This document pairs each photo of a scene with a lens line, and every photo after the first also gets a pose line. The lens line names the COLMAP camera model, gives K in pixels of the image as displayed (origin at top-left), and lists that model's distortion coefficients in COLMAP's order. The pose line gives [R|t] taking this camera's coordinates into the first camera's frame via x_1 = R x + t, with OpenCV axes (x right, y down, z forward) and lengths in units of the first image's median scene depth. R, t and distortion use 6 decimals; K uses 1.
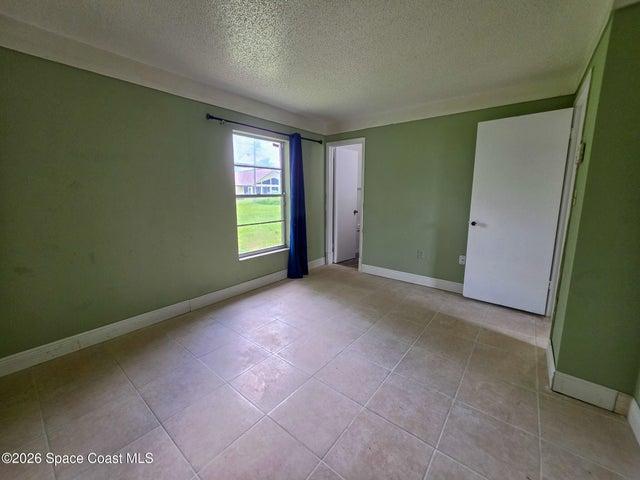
lens RADIAL K [[257.2, 0, 319.9], [0, 257.2, 240.5], [0, 0, 1]] dist [-0.004575, 0.000547]
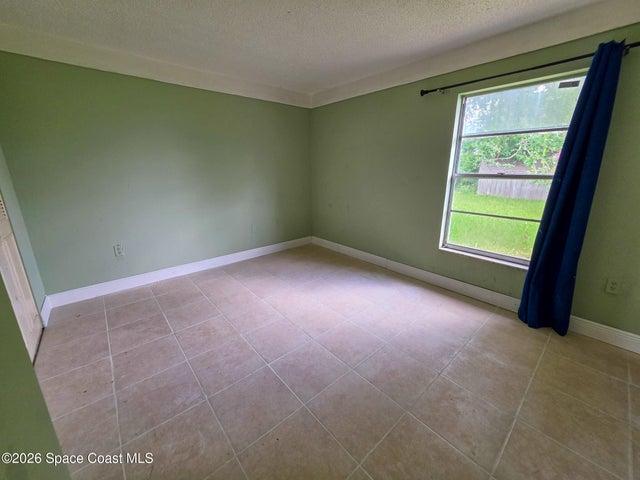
lens RADIAL K [[257.2, 0, 319.5], [0, 257.2, 241.9], [0, 0, 1]] dist [-0.004575, 0.000547]
pose [[-0.177033, 0.275340, -0.944906, 0.612593], [-0.178594, 0.935144, 0.305956, -0.146734], [0.967865, 0.222919, -0.116378, 0.715012]]
